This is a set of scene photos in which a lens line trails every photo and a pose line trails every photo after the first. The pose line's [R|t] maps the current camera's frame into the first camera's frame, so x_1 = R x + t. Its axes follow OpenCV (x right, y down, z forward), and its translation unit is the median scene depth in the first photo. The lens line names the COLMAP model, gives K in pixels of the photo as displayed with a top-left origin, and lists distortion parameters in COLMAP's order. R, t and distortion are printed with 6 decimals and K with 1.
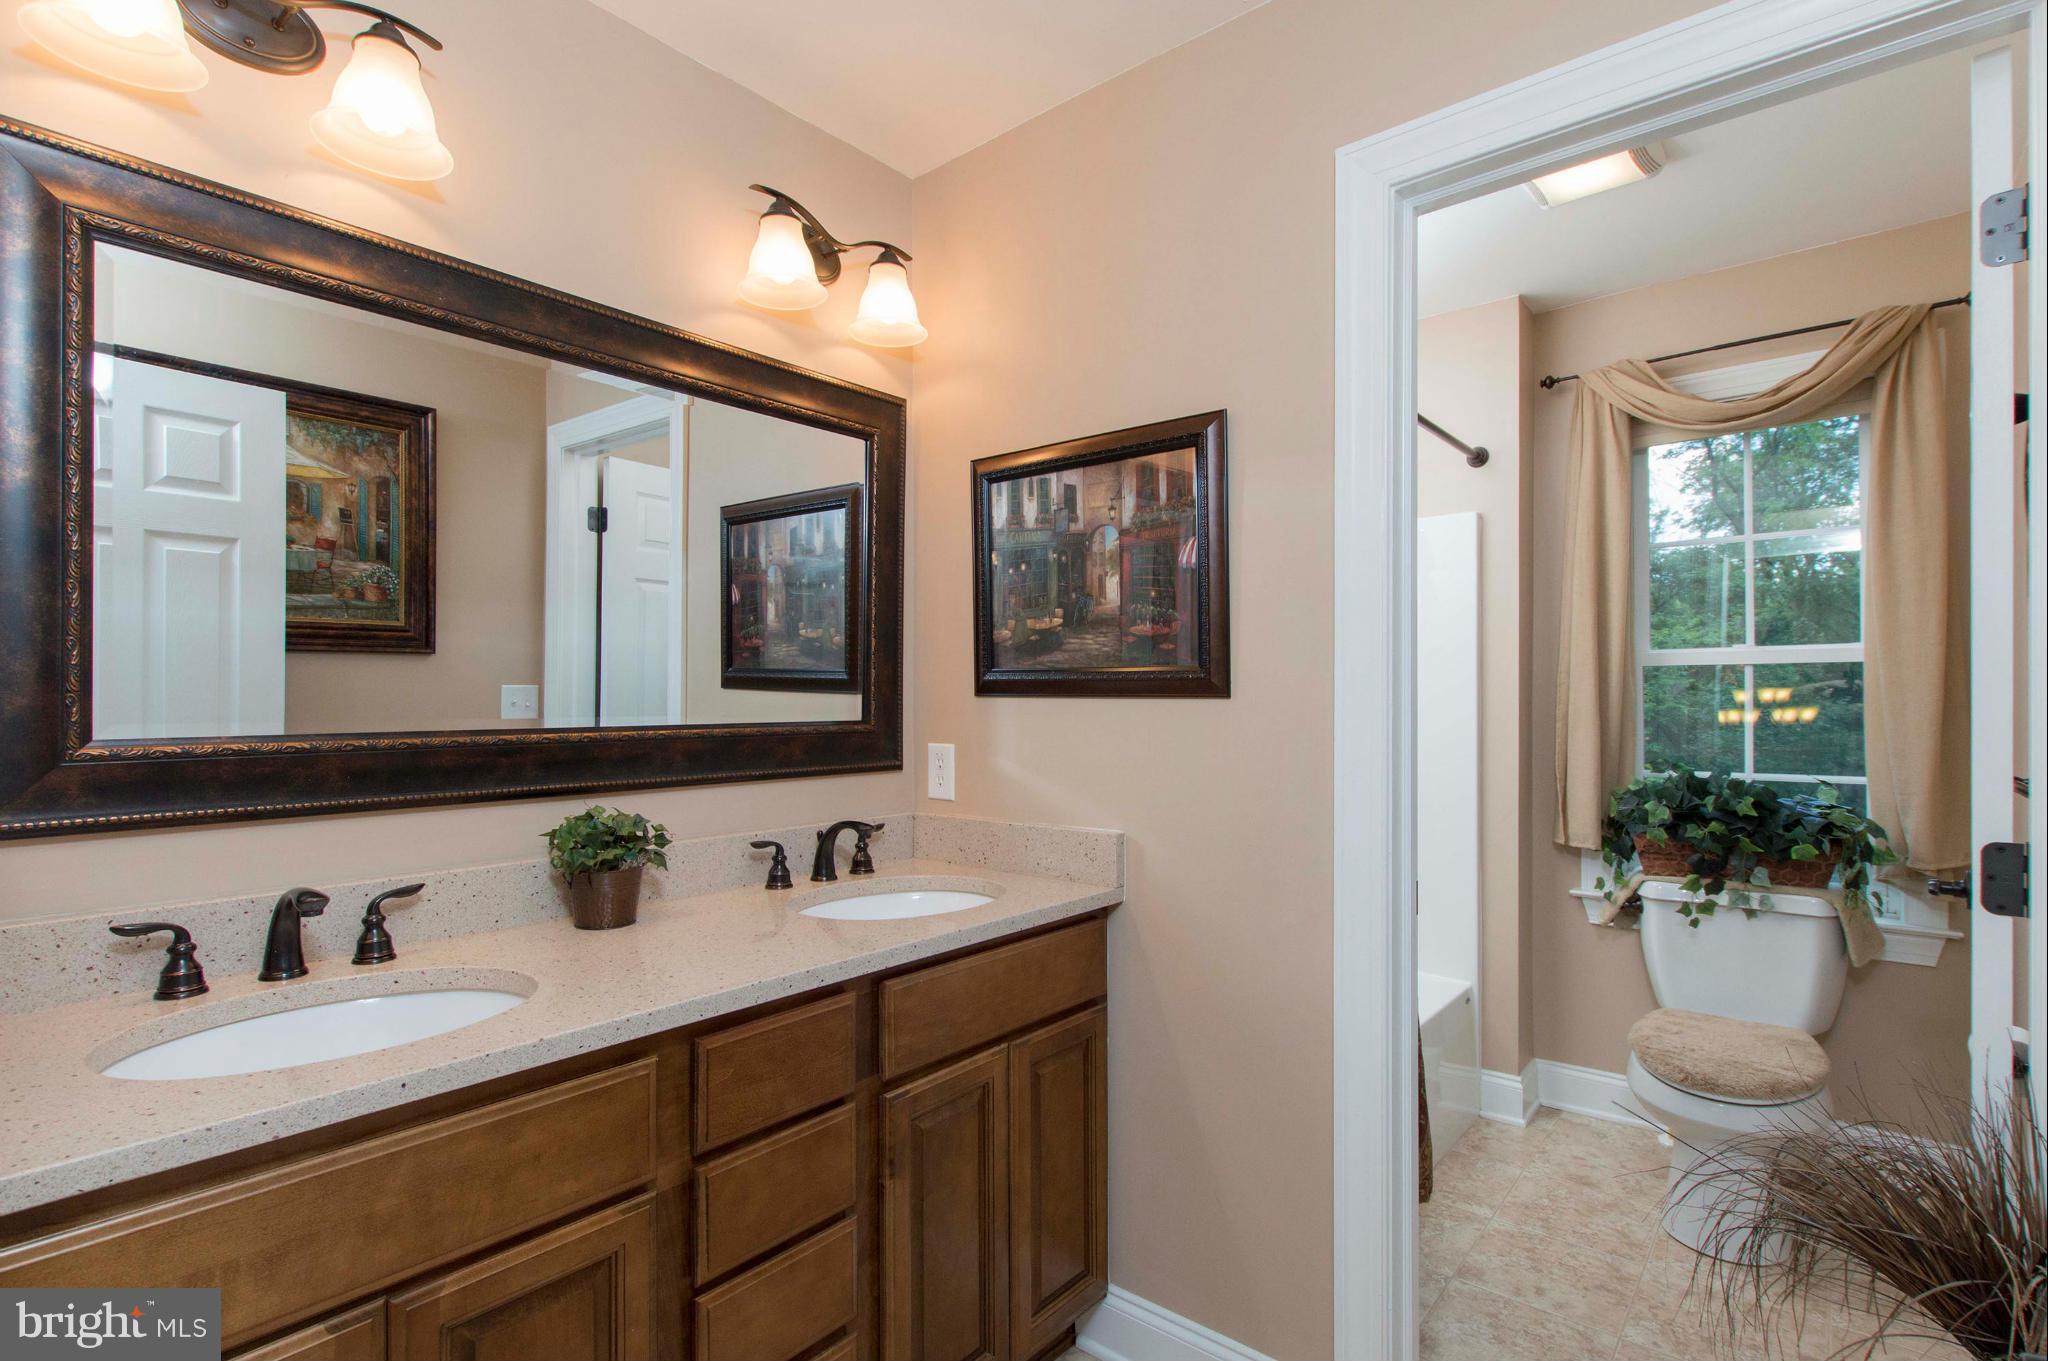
lens RADIAL K [[971.4, 0, 1022.7], [0, 971.4, 688.3], [0, 0, 1]] dist [0.000662, -0.001222]
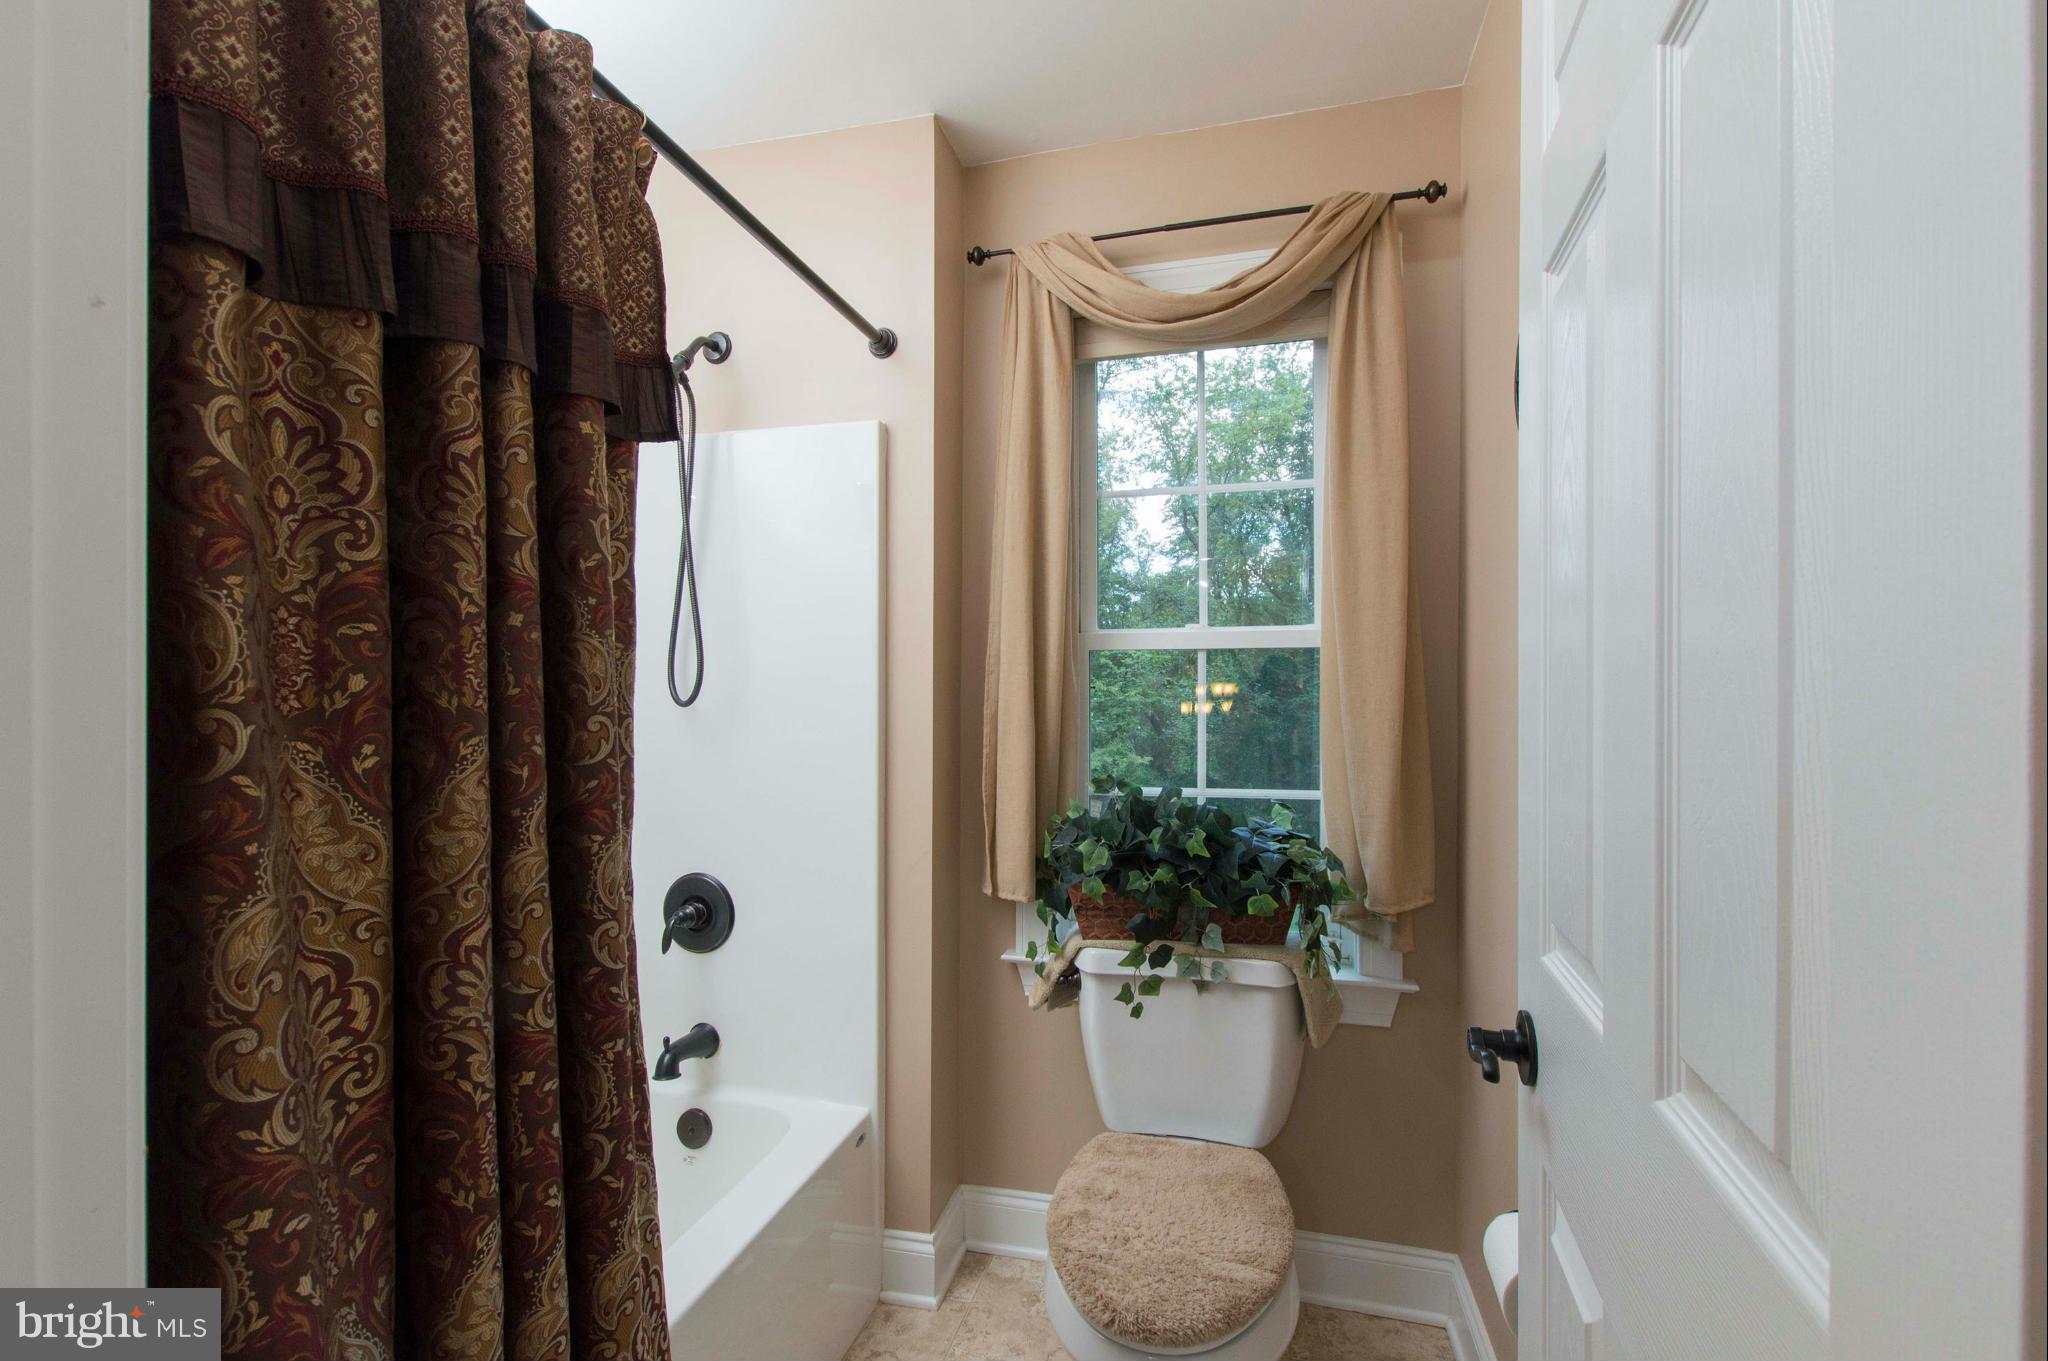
lens RADIAL K [[971.4, 0, 1024.7], [0, 971.4, 681.2], [0, 0, 1]] dist [0.000662, -0.001222]
pose [[0.896285, 0.000303, 0.443479, 0.298769], [-0.002892, 0.999982, 0.005162, -0.002364], [-0.443470, -0.005909, 0.896270, 0.395944]]
